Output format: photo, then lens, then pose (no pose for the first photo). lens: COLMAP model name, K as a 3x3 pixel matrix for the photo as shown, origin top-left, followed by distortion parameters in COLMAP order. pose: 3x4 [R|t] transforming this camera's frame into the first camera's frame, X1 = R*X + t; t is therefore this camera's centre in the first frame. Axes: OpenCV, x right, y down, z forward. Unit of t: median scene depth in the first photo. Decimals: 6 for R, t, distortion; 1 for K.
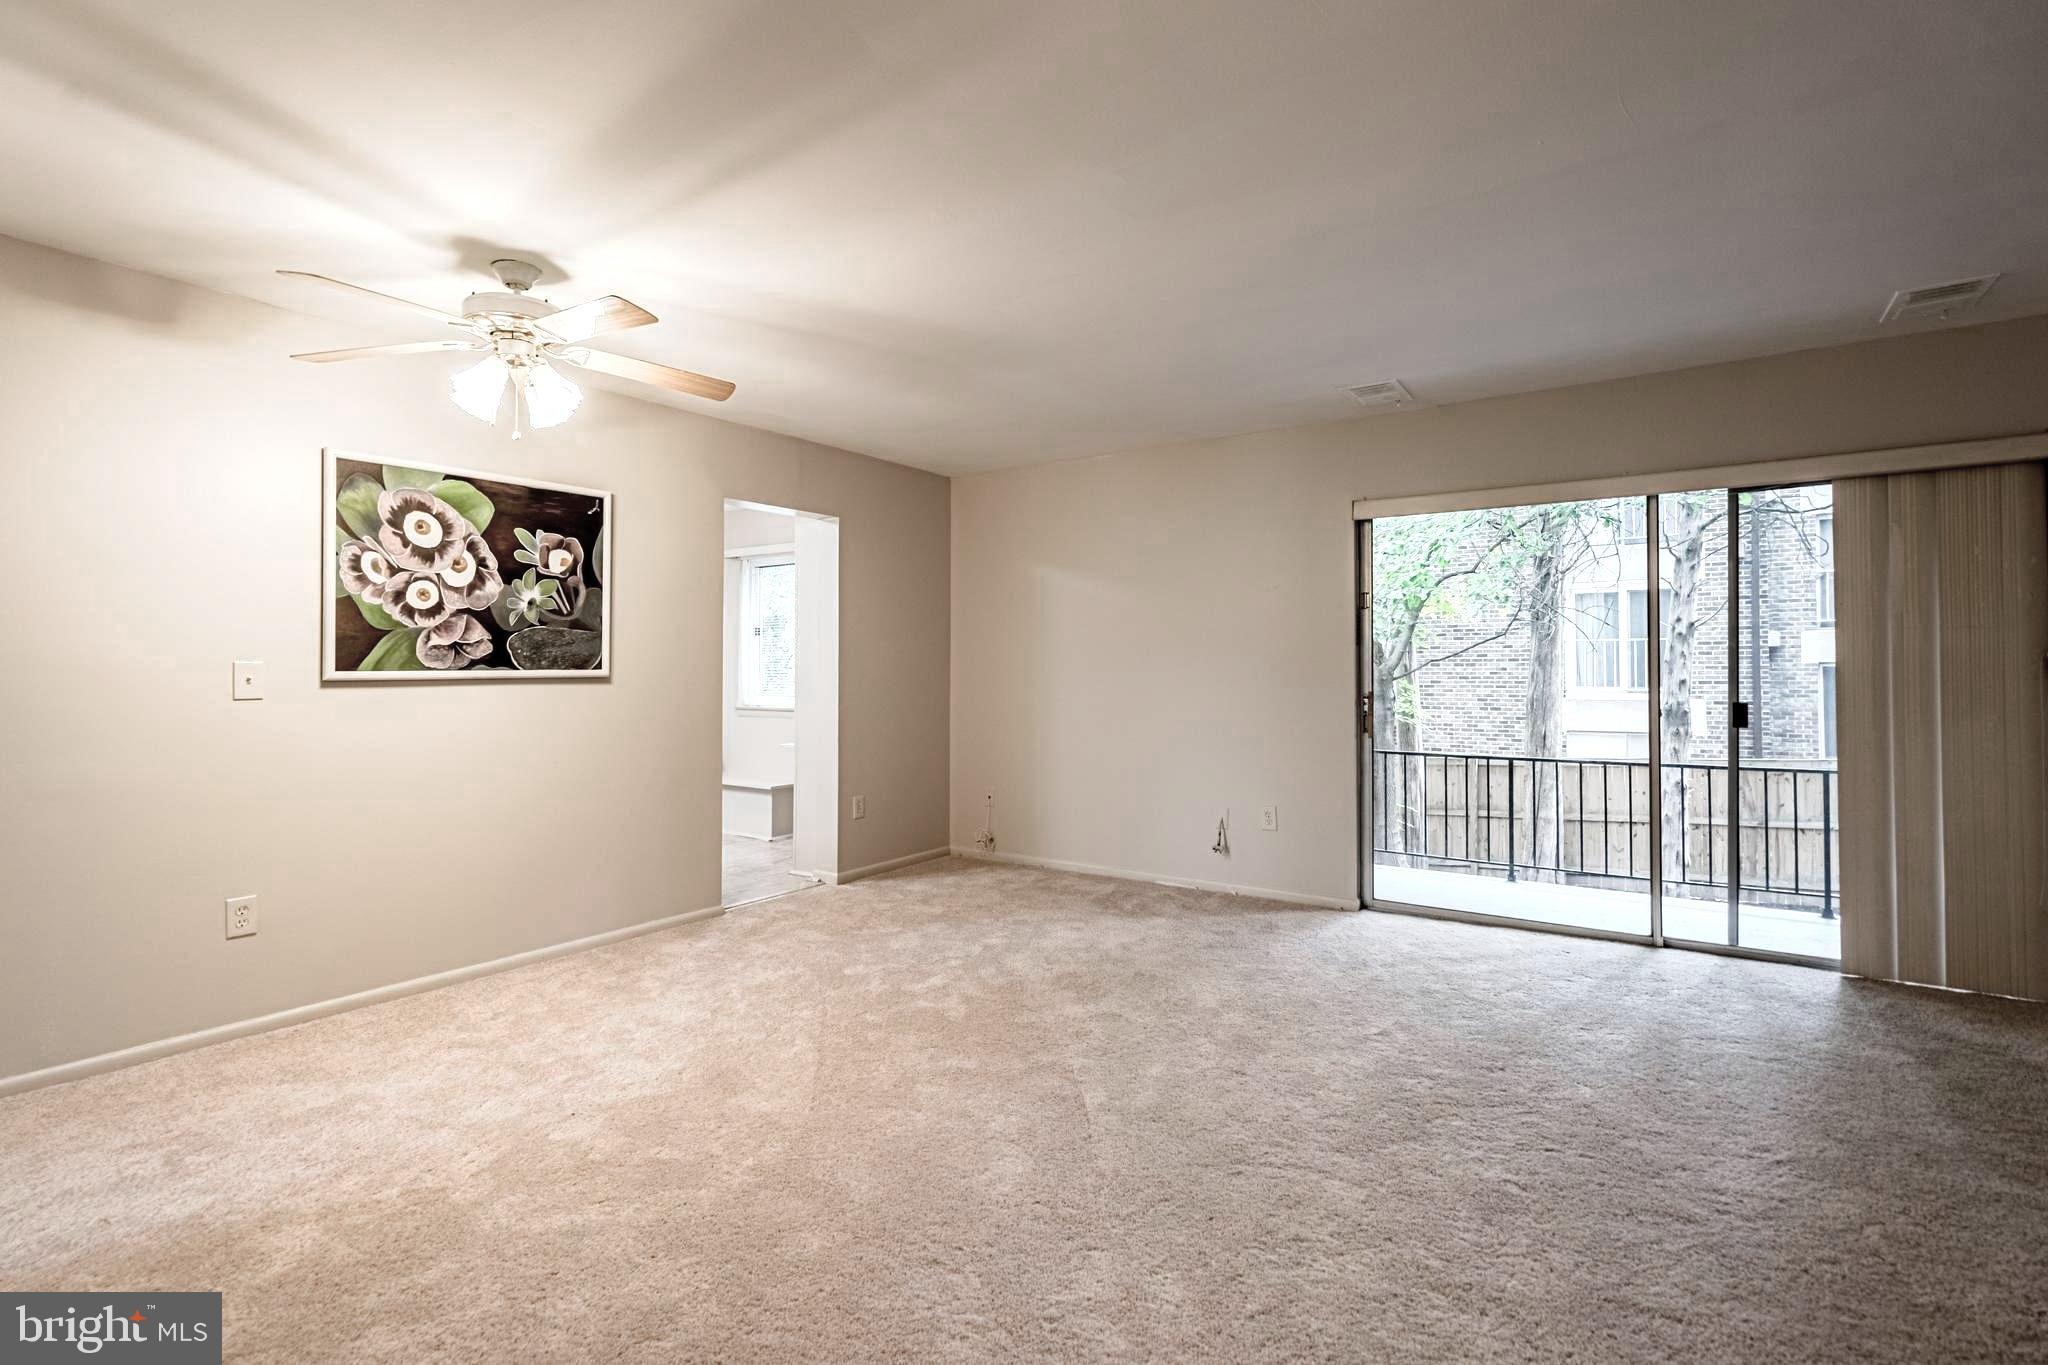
lens RADIAL K [[940.2, 0, 1009.5], [0, 940.2, 656.9], [0, 0, 1]] dist [-0.004694, 0.003258]
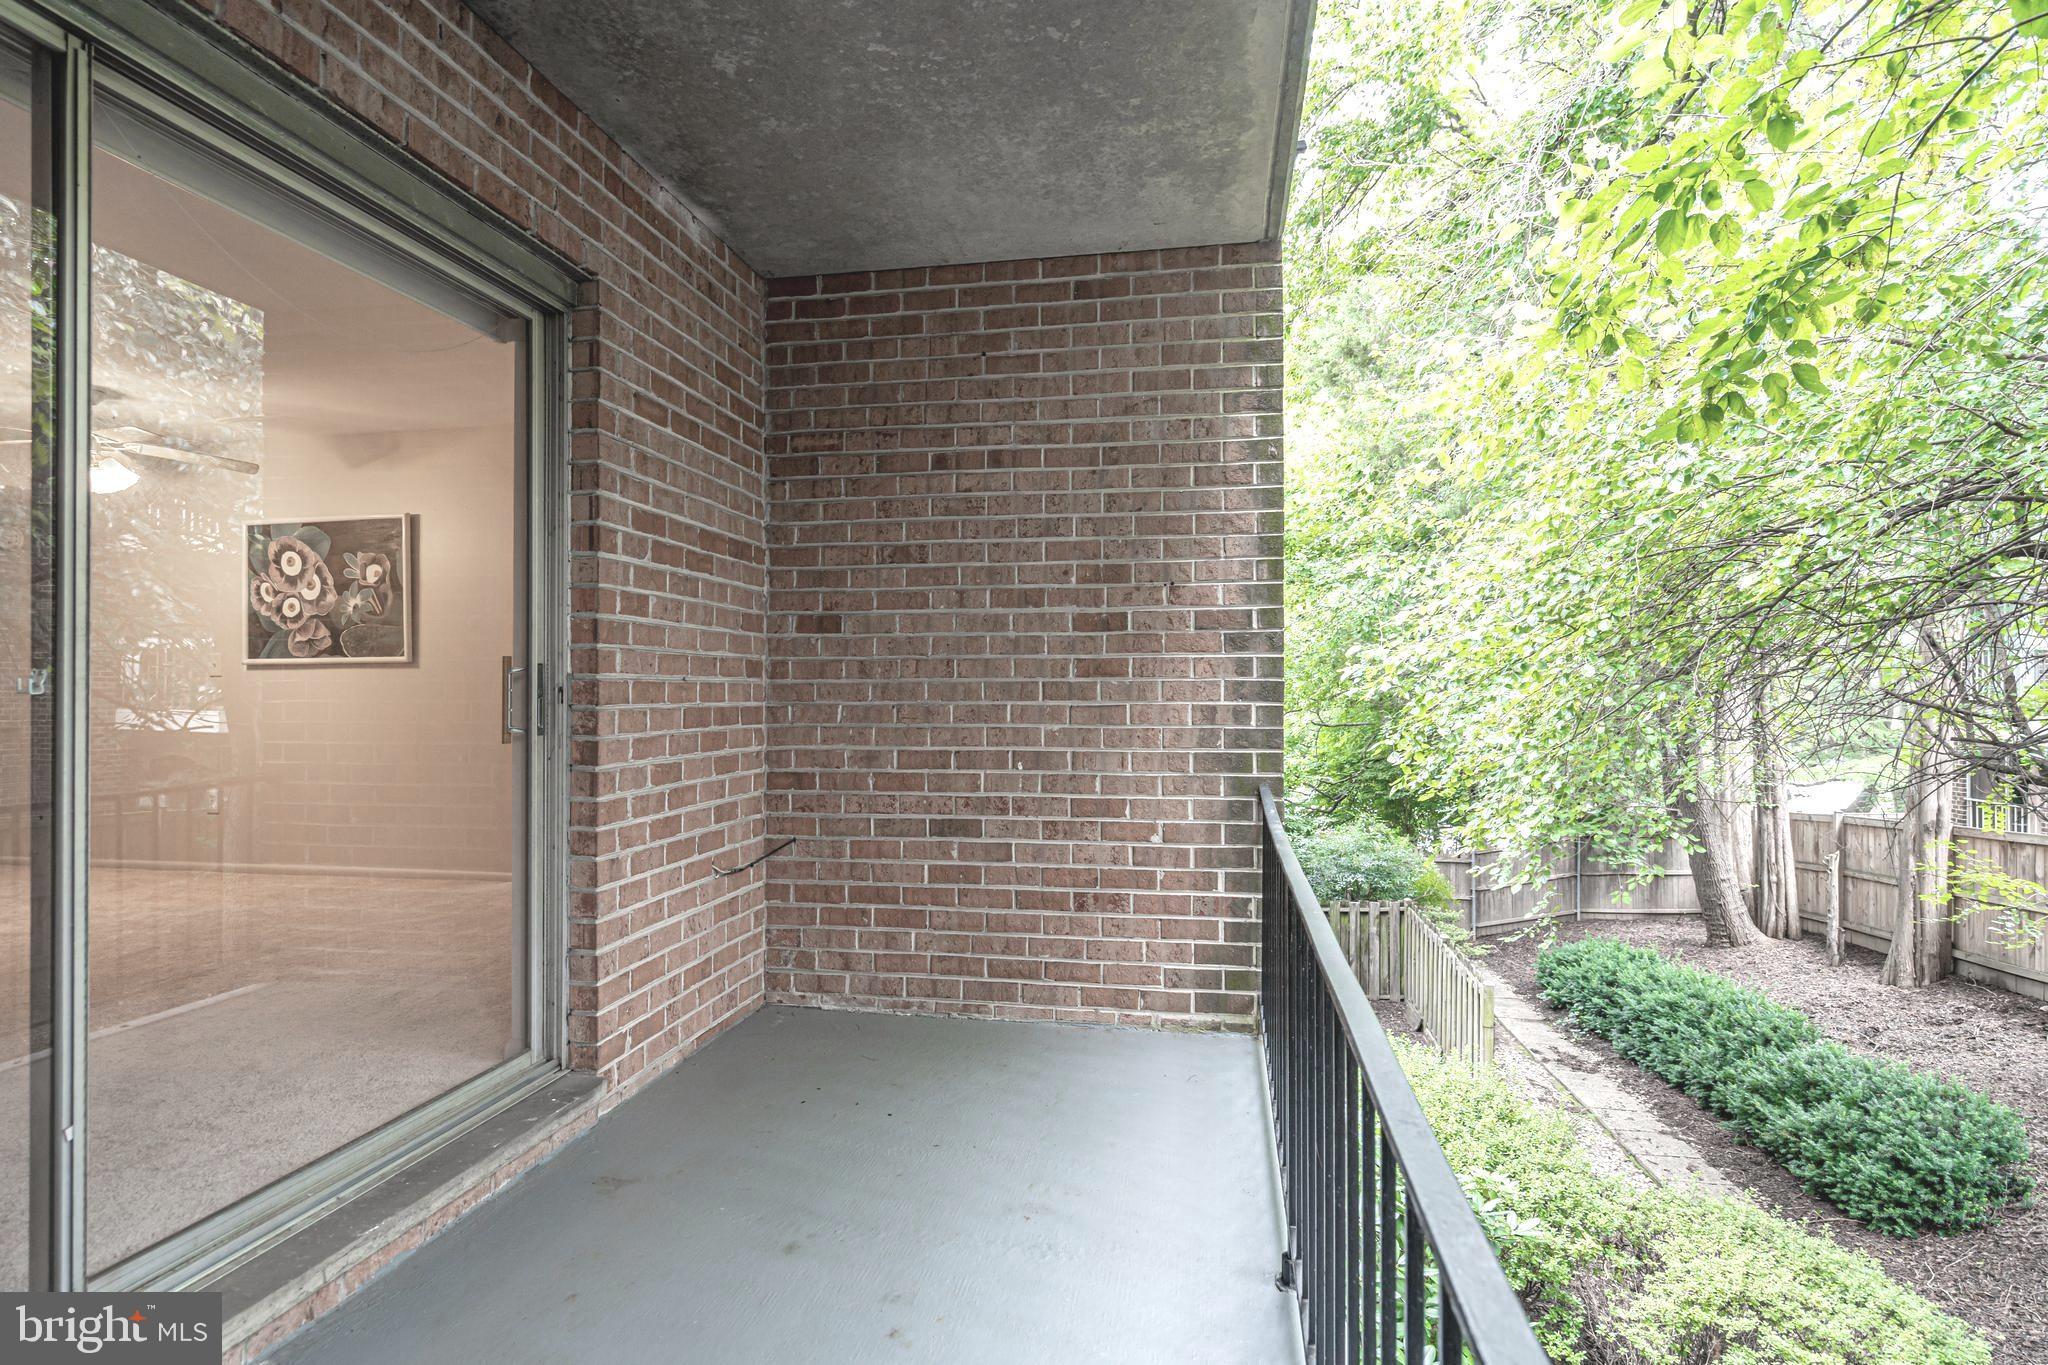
lens RADIAL K [[1072.9, 0, 1022.9], [0, 1072.9, 689.2], [0, 0, 1]] dist [-0.001281, -0.000663]
pose [[0.421616, -0.004745, -0.906762, 1.306660], [0.016402, 0.999863, 0.002394, 0.072986], [0.906626, -0.015882, 0.421636, 1.241205]]
